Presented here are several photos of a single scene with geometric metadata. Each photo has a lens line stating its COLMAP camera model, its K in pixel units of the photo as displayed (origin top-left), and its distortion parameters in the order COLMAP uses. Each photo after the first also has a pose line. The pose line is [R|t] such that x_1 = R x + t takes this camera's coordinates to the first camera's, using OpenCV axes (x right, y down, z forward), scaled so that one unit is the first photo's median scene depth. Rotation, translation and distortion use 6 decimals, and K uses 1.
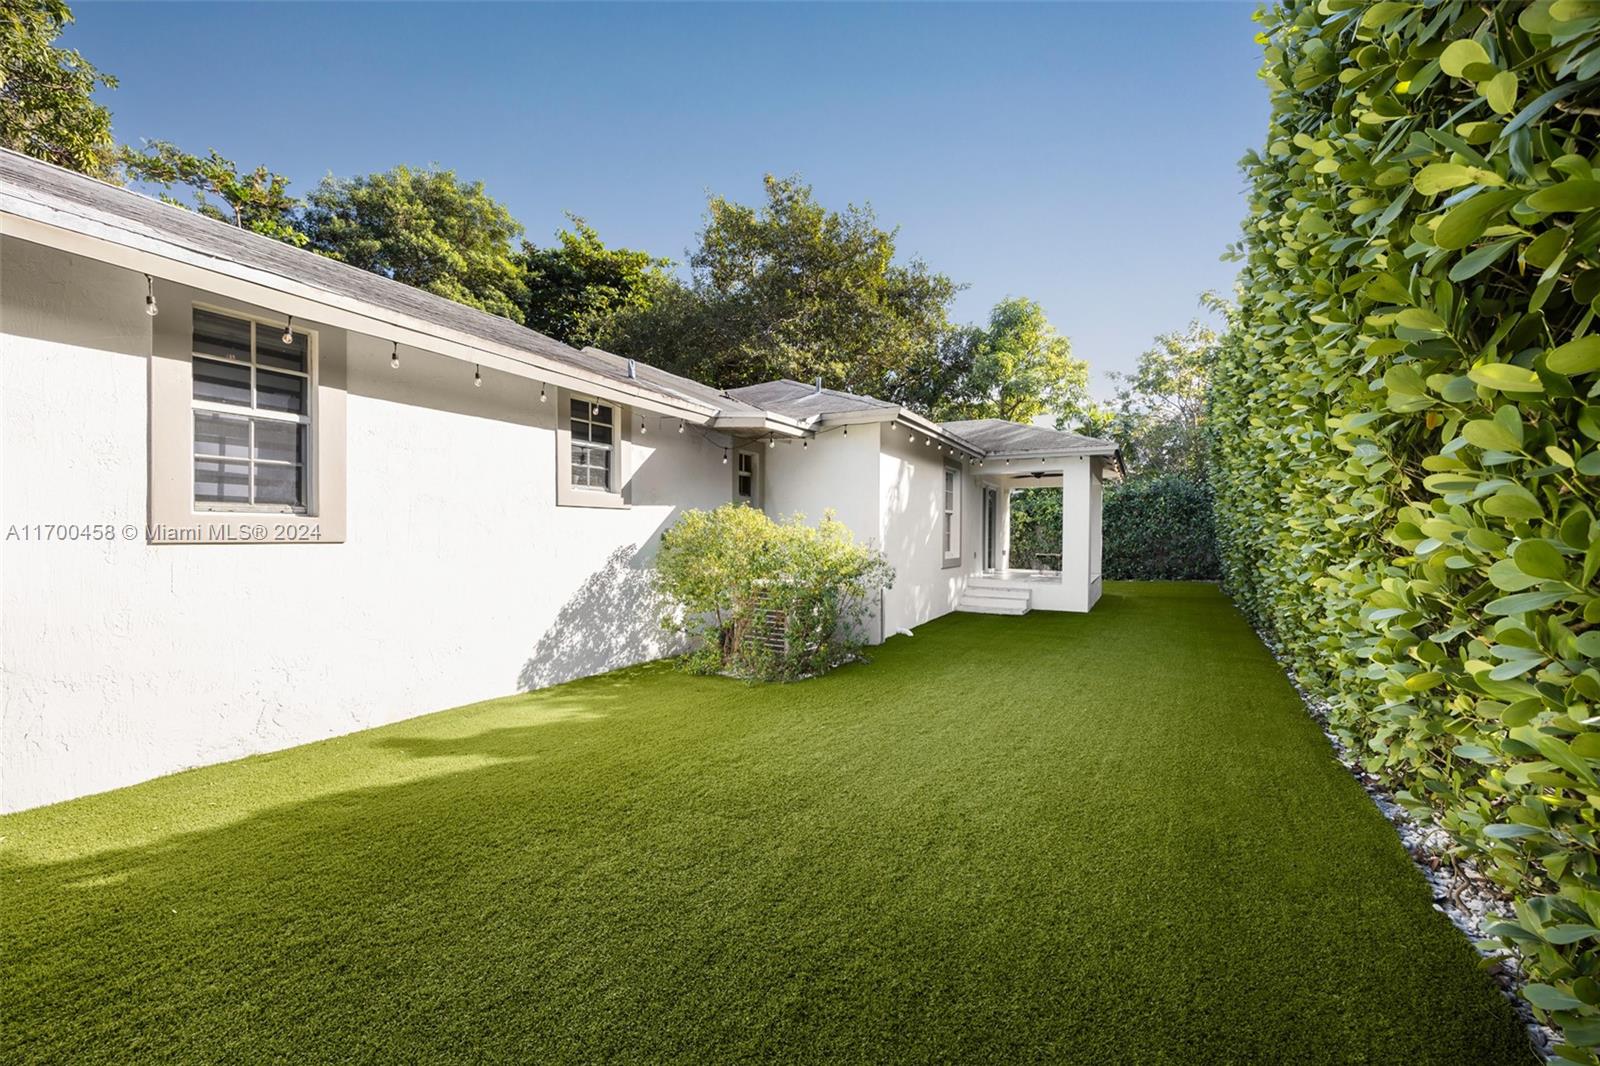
lens RADIAL K [[629.7, 0, 798.2], [0, 629.7, 542.4], [0, 0, 1]] dist [-0.001288, -0.000296]
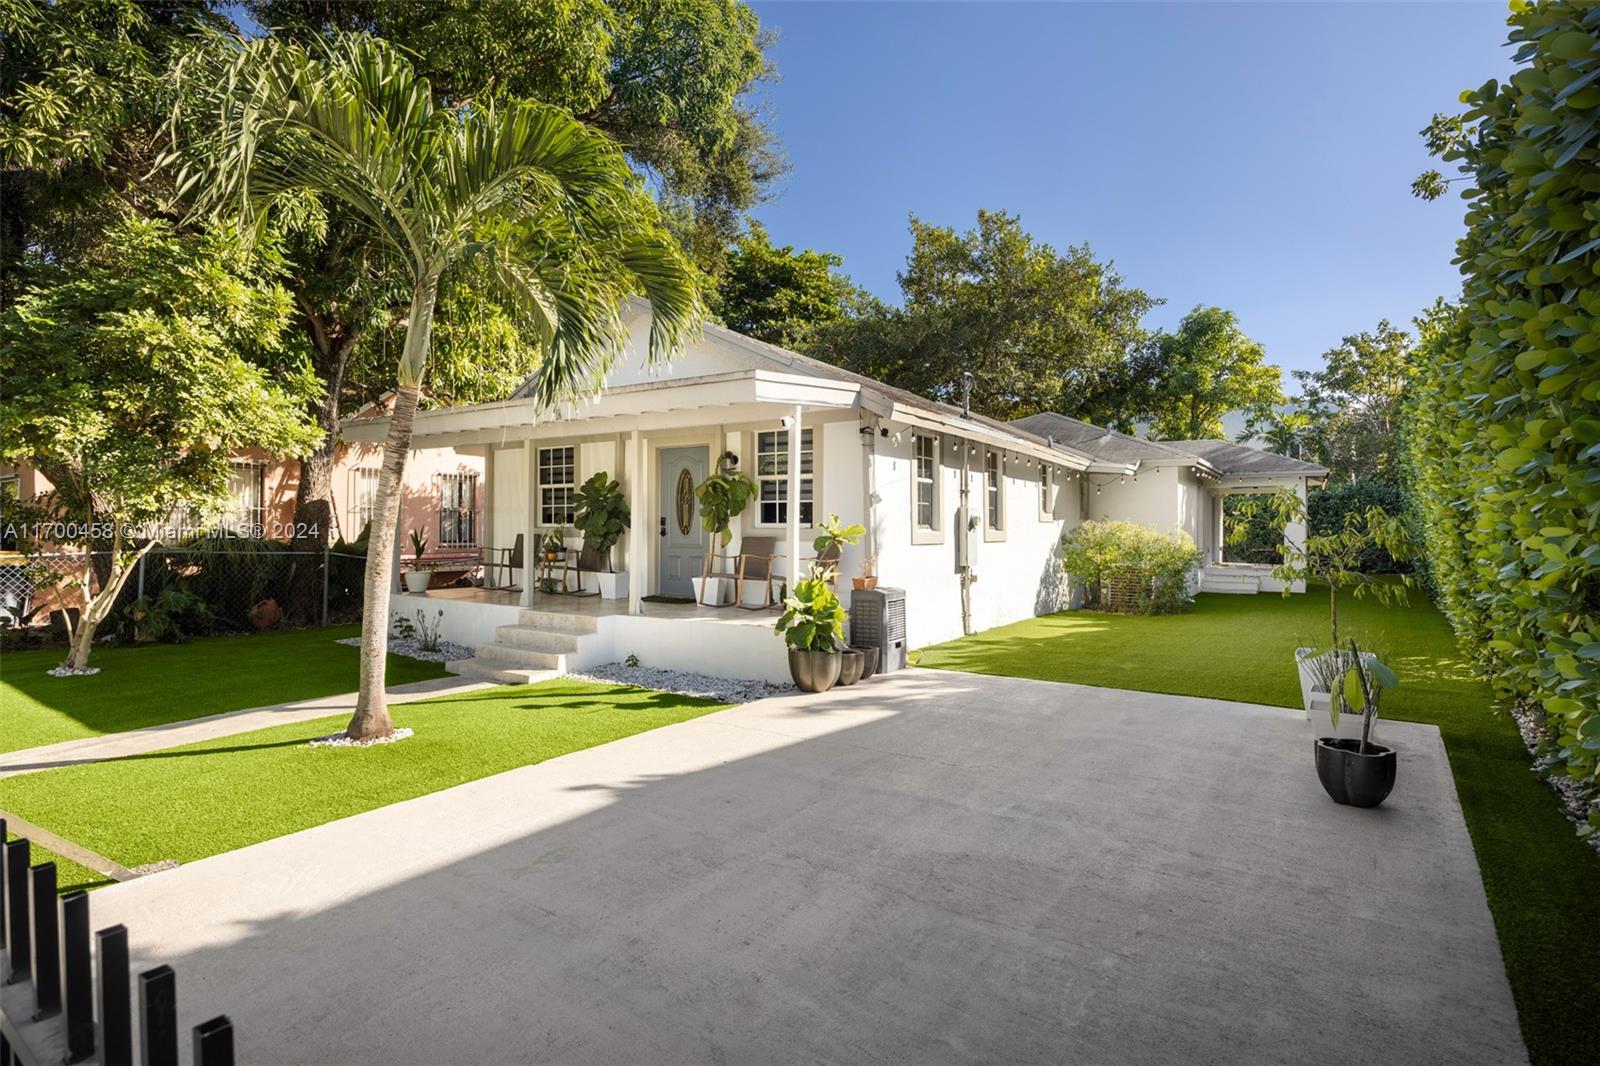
lens RADIAL K [[814.7, 0, 800.0], [0, 814.7, 533.0], [0, 0, 1]] dist [0.000755, -0.000283]
pose [[0.998275, -0.002750, -0.058650, -0.309020], [0.002291, 0.999966, -0.007898, -0.002785], [0.058670, 0.007750, 0.998247, -0.478578]]
